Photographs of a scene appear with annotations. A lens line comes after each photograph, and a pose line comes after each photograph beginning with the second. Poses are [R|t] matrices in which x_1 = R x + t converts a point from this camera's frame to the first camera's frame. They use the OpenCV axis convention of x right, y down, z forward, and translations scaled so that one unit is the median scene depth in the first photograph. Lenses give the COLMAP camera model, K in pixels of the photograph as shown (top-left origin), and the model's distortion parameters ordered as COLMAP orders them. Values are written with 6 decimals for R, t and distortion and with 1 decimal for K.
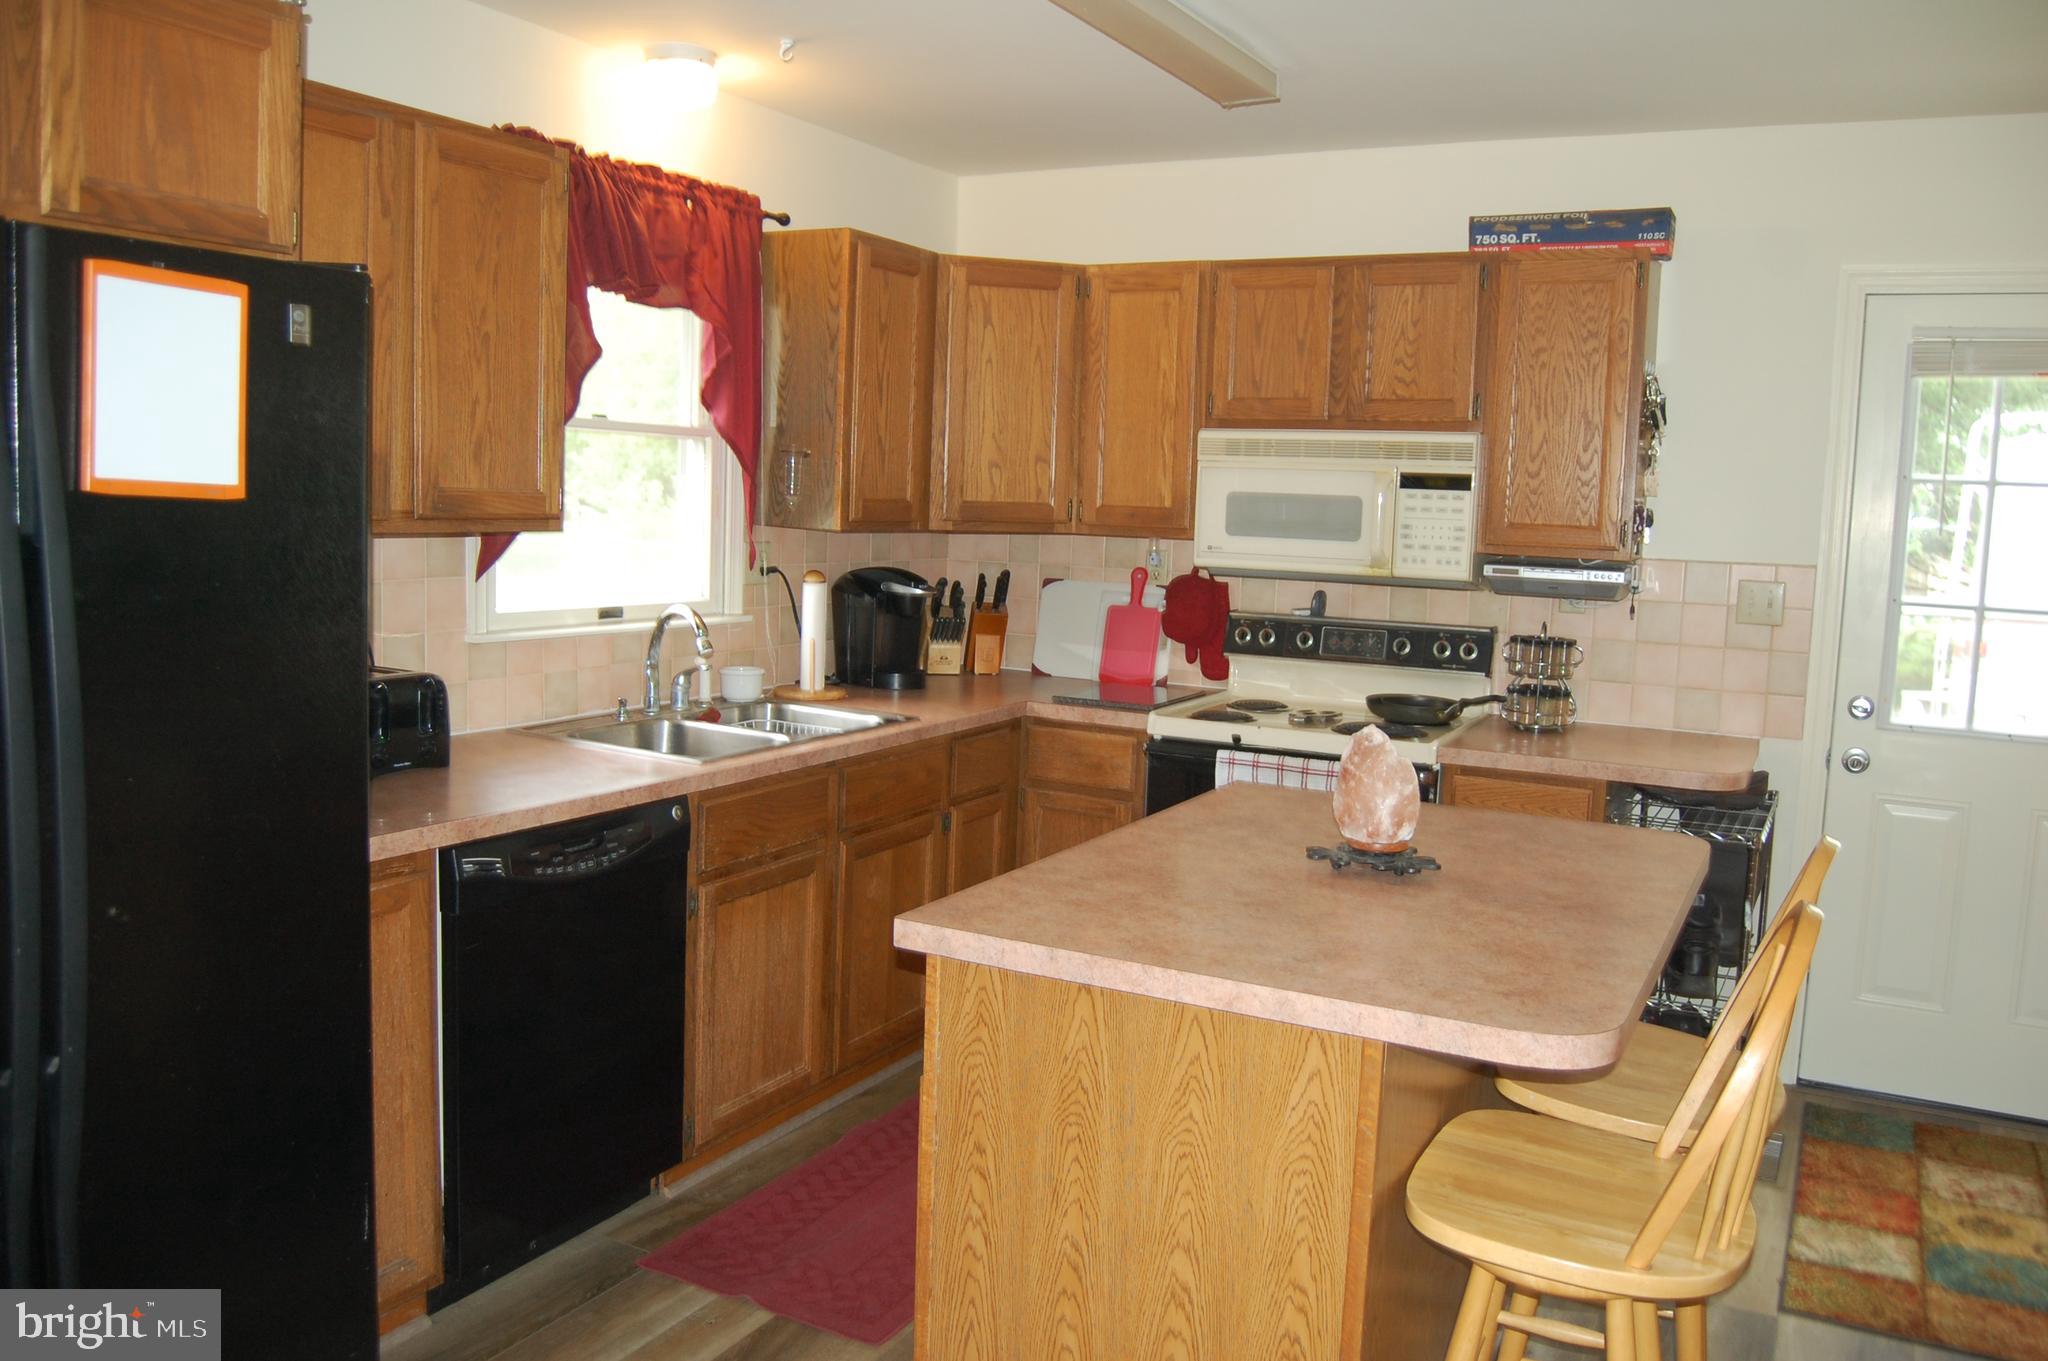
lens RADIAL K [[1592.7, 0, 1024.0], [0, 1592.7, 680.5], [0, 0, 1]] dist [-0.070640, 0.009989]
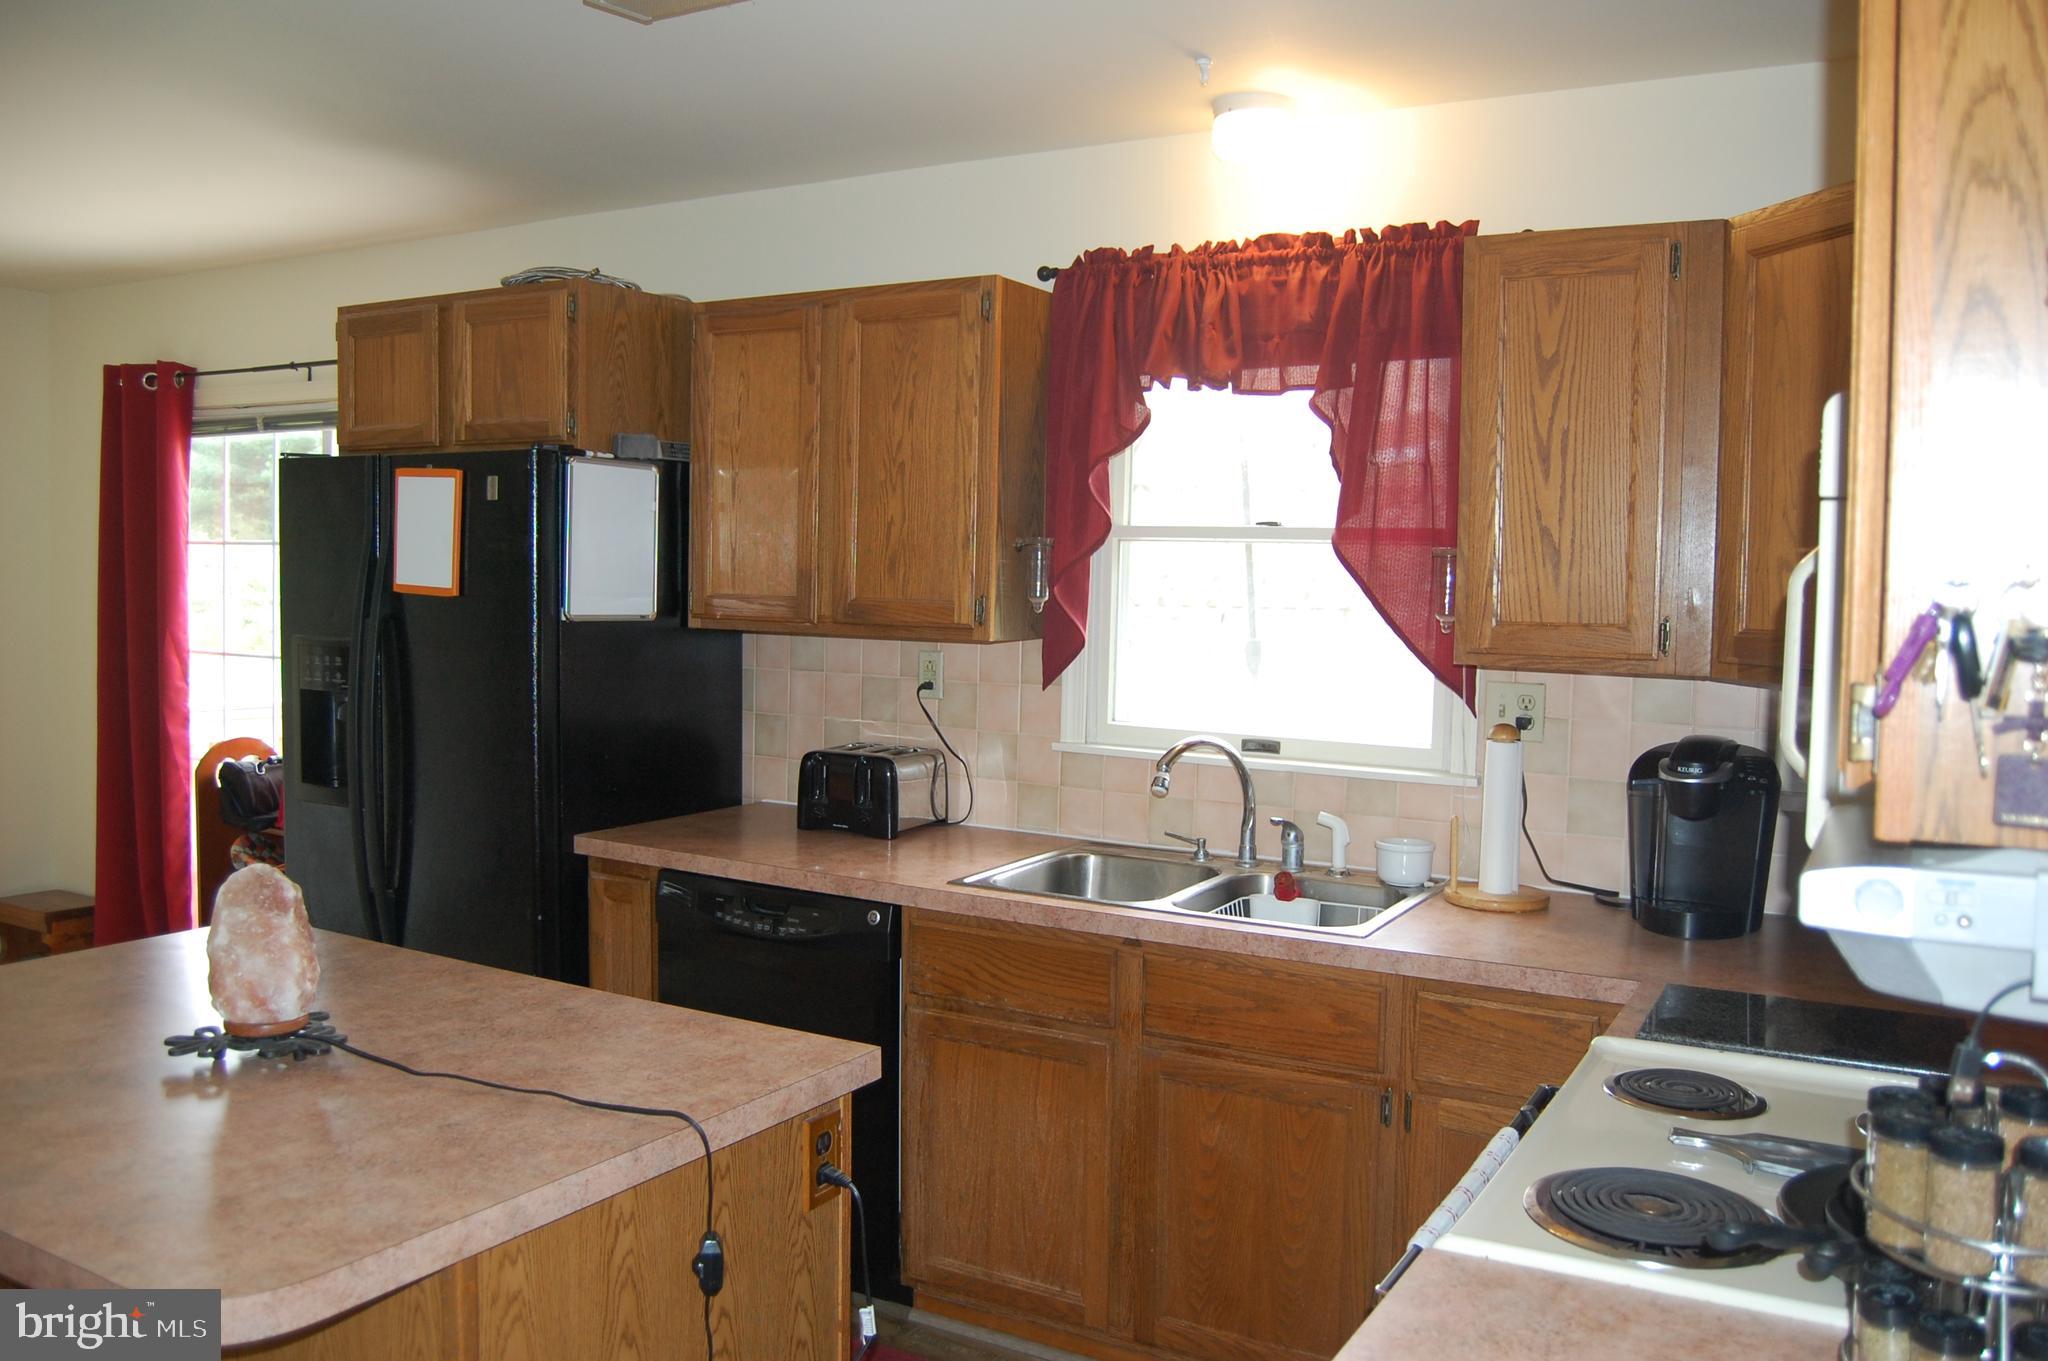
lens RADIAL K [[1592.7, 0, 1024.0], [0, 1592.7, 680.5], [0, 0, 1]] dist [-0.070640, 0.009989]
pose [[-0.038584, 0.021446, -0.999025, 0.582673], [-0.139696, 0.989836, 0.026644, -0.078199], [0.989442, 0.140588, -0.035196, 0.834615]]
